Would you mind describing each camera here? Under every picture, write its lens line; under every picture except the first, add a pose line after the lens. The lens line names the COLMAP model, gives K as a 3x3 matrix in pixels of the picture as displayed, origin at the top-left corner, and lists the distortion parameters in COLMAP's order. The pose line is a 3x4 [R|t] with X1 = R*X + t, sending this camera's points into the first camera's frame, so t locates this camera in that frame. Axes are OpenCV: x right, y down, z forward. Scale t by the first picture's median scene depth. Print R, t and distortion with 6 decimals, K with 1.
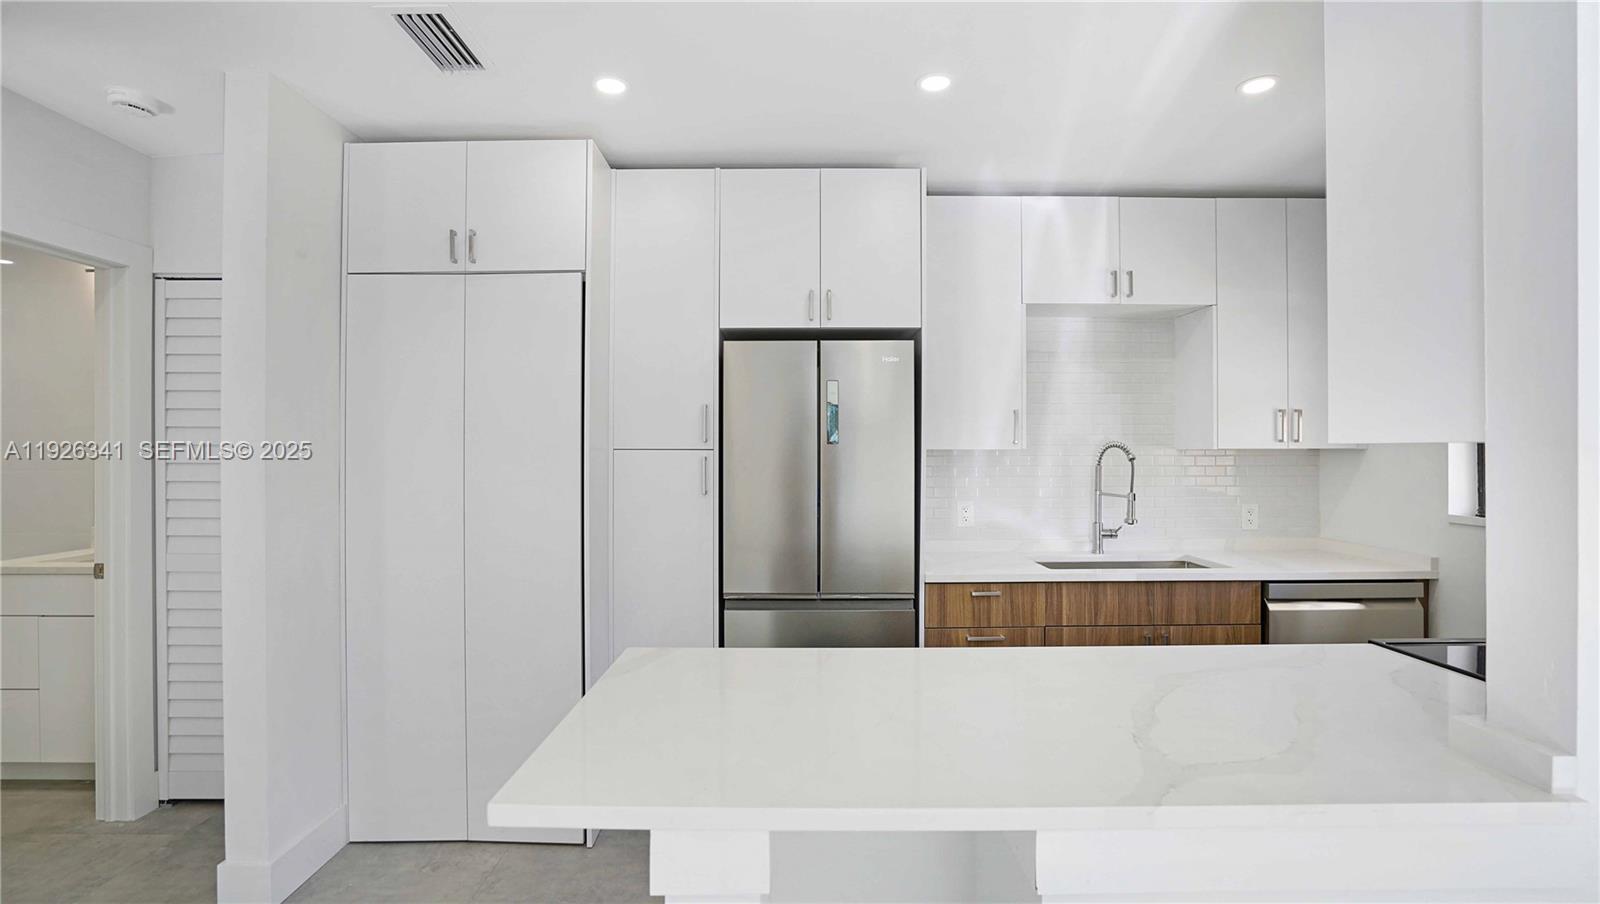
lens RADIAL K [[746.3, 0, 803.3], [0, 746.3, 450.1], [0, 0, 1]] dist [-0.071341, 0.026397]
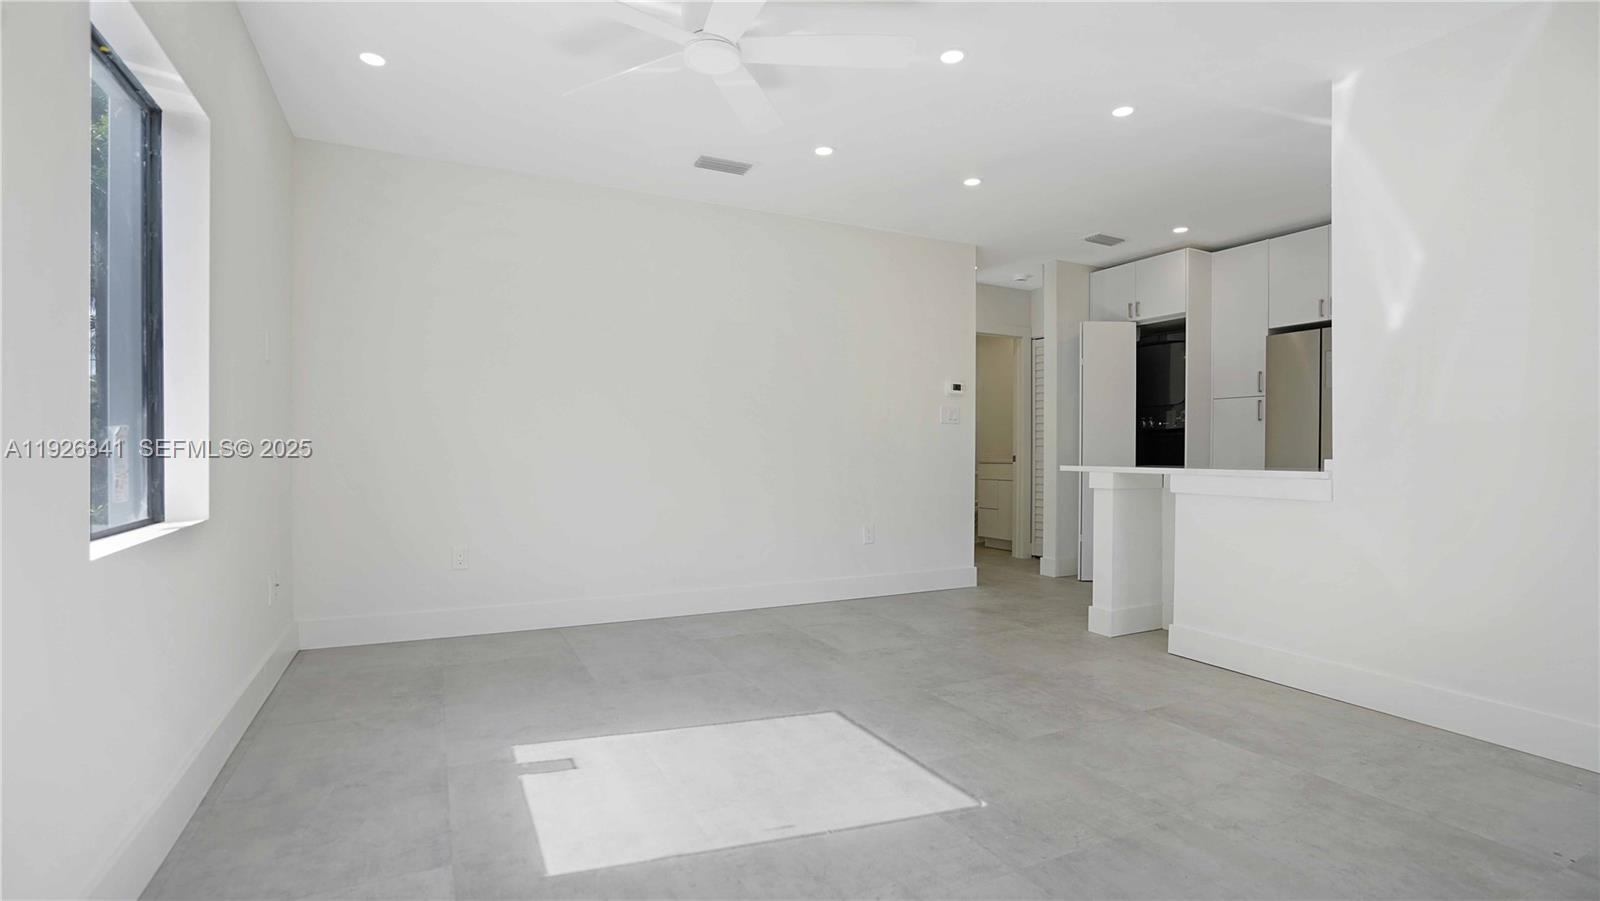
lens RADIAL K [[741.6, 0, 794.4], [0, 741.6, 452.9], [0, 0, 1]] dist [-0.065878, 0.024915]
pose [[0.443829, 0.003346, -0.896105, 0.977000], [-0.001761, 0.999994, 0.002862, 0.139353], [0.896110, 0.000308, 0.443833, -0.832797]]
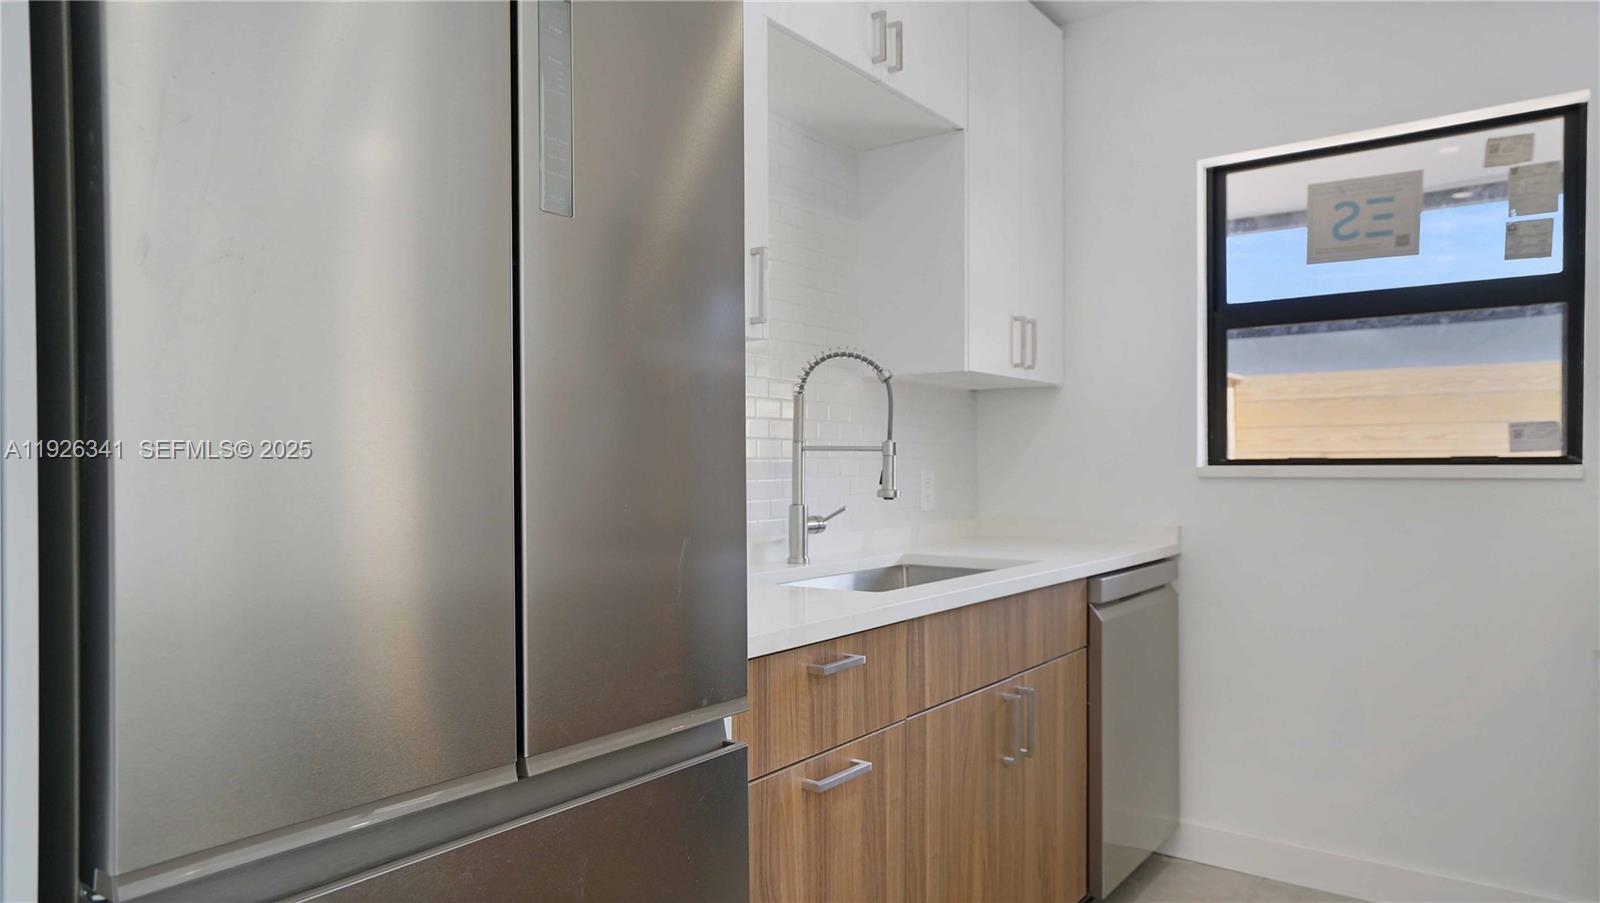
lens RADIAL K [[1012.5, 0, 793.5], [0, 1012.5, 470.9], [0, 0, 1]] dist [-0.003555, 0.004081]
pose [[0.601169, -0.007172, 0.799090, -0.203083], [0.003700, 0.999974, 0.006191, 0.082474], [-0.799114, -0.000765, 0.601180, 0.674973]]
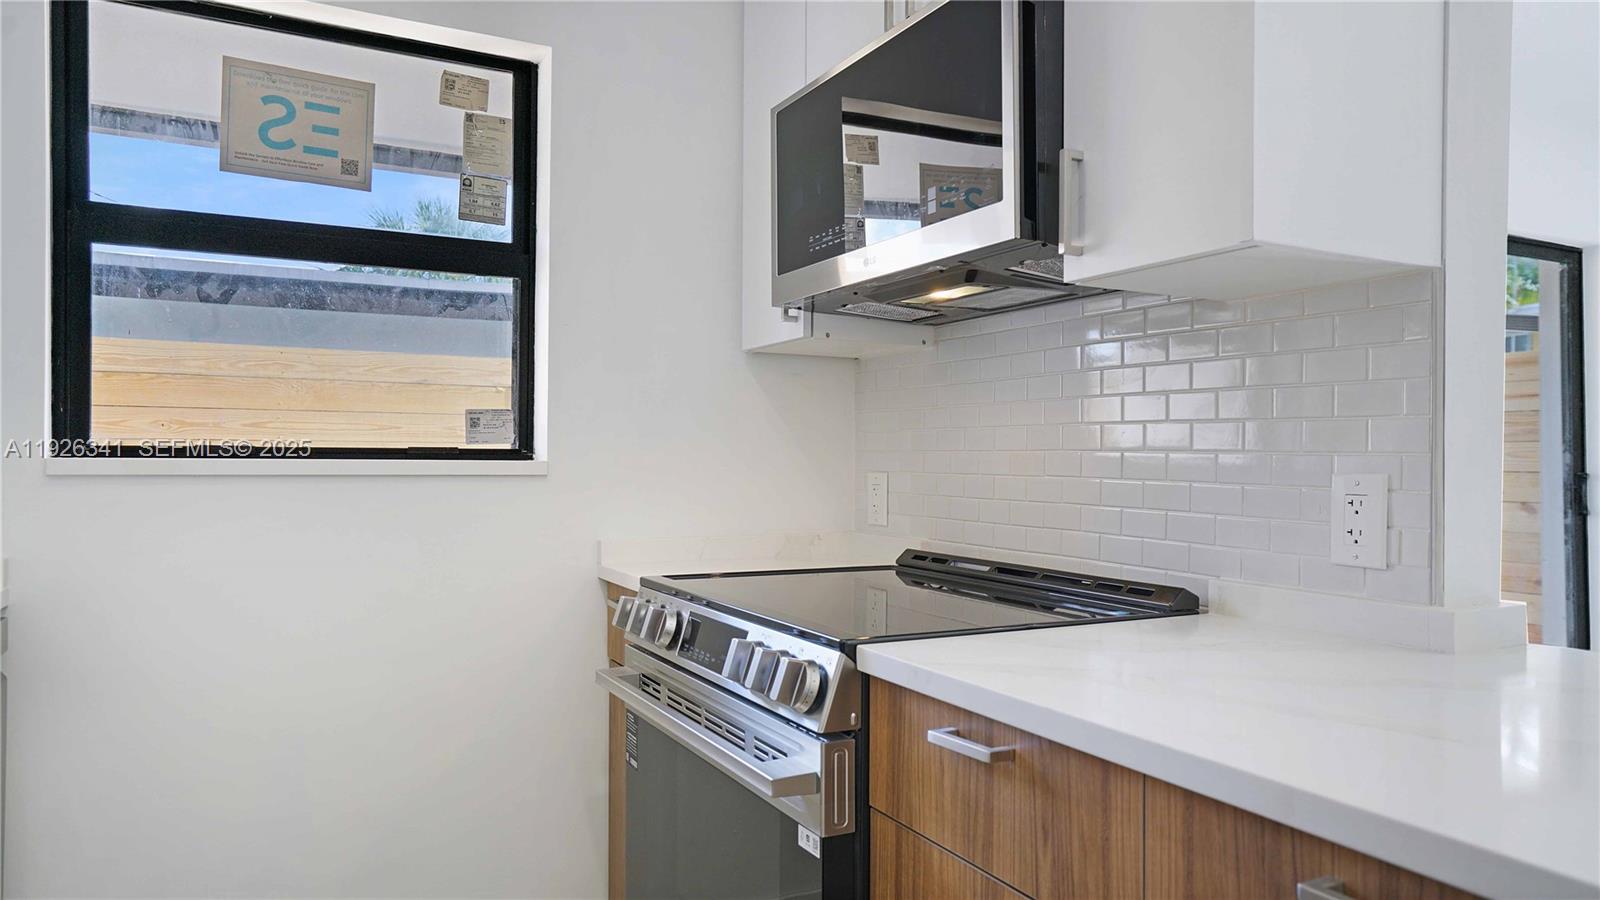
lens RADIAL K [[1052.8, 0, 800.0], [0, 1052.8, 450.0], [0, 0, 1]] dist [0.001396, 0.003333]
pose [[-0.456492, 0.003092, 0.889722, 0.075072], [-0.008473, 0.999934, -0.007822, 0.082857], [-0.889687, -0.011109, -0.456436, 0.847394]]
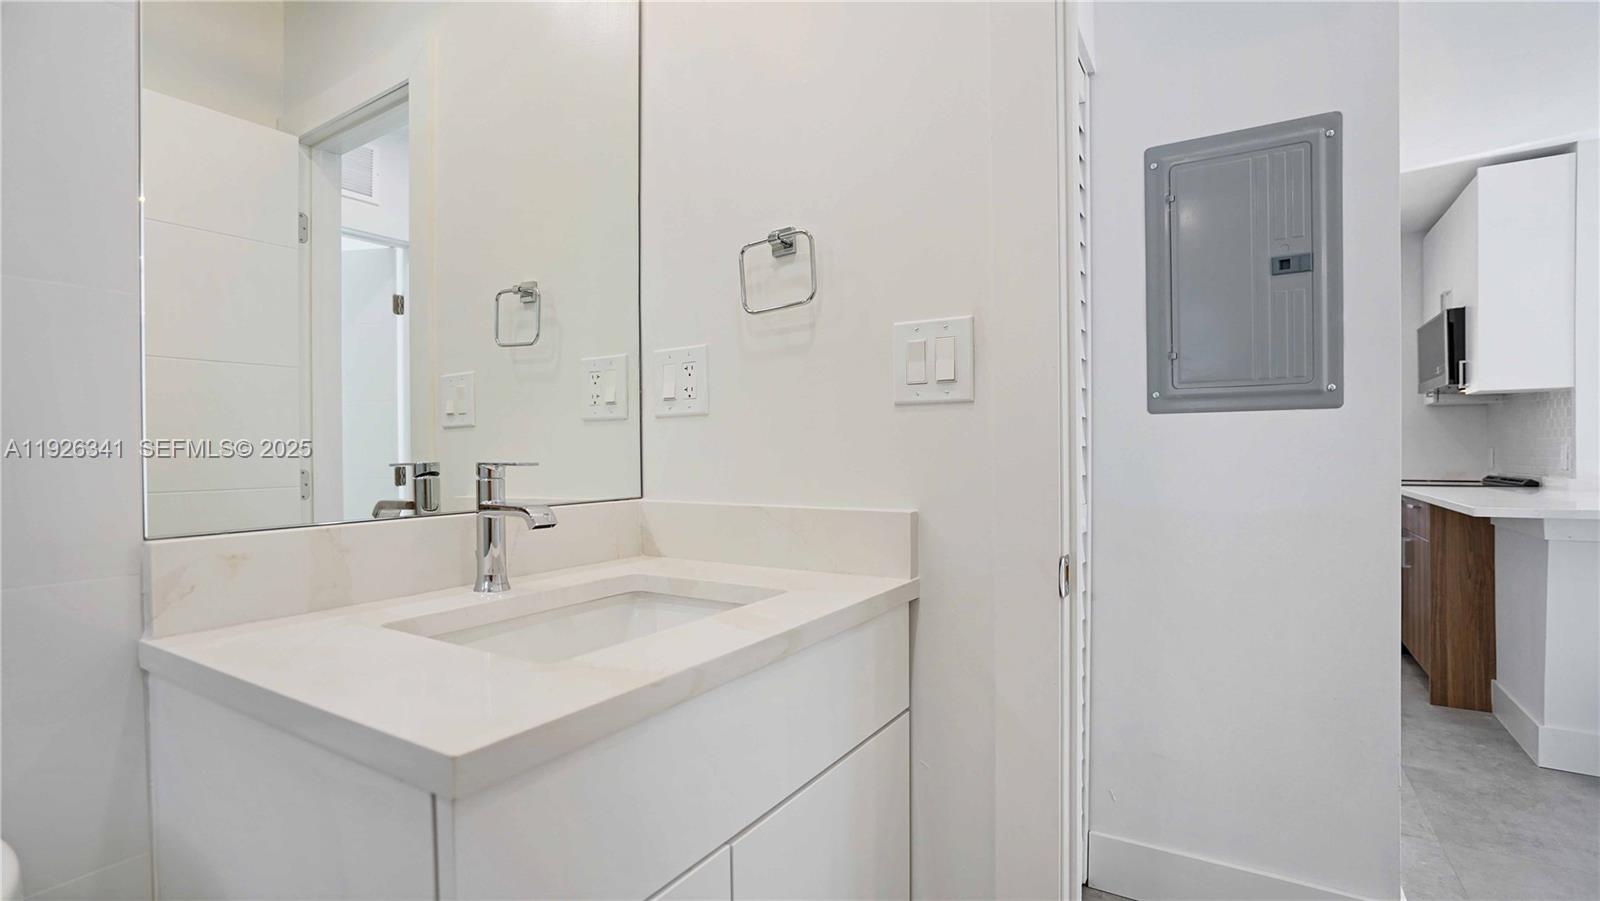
lens RADIAL K [[741.6, 0, 794.4], [0, 741.6, 452.9], [0, 0, 1]] dist [-0.065878, 0.024915]
pose [[0.531501, -0.003716, 0.847050, -1.285523], [0.002734, 0.999993, 0.002672, 0.096385], [-0.847053, 0.000895, 0.531507, 0.849689]]
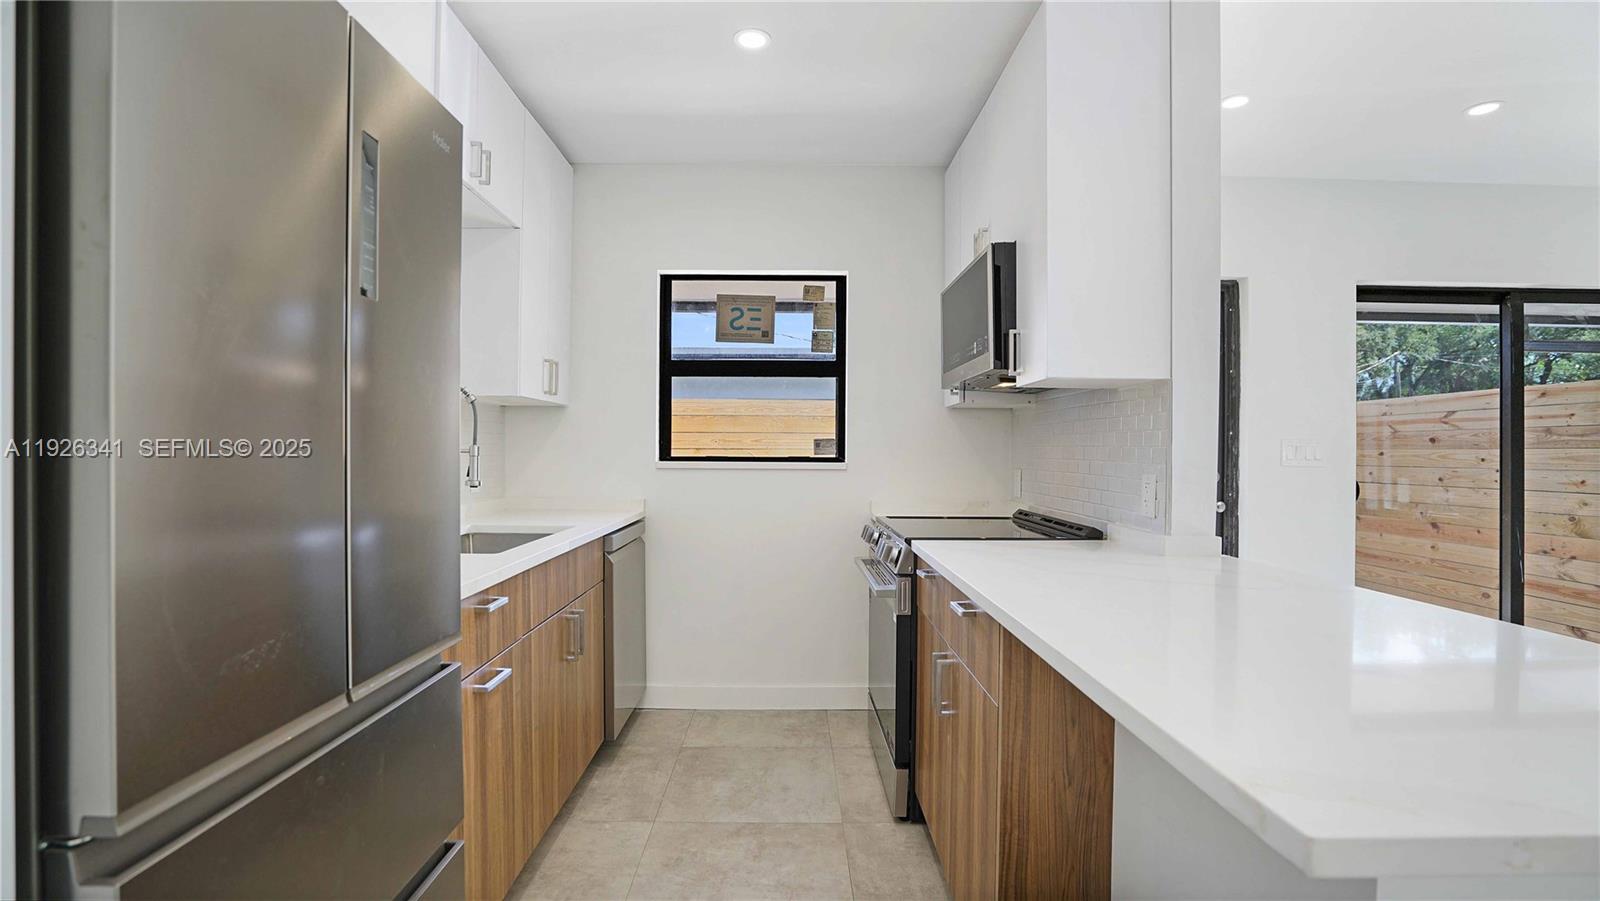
lens RADIAL K [[741.6, 0, 794.4], [0, 741.6, 452.9], [0, 0, 1]] dist [-0.065878, 0.024915]
pose [[-0.007620, -0.002877, 0.999967, -0.330759], [-0.006448, 0.999975, 0.002828, 0.067413], [-0.999950, -0.006426, -0.007638, 0.749793]]
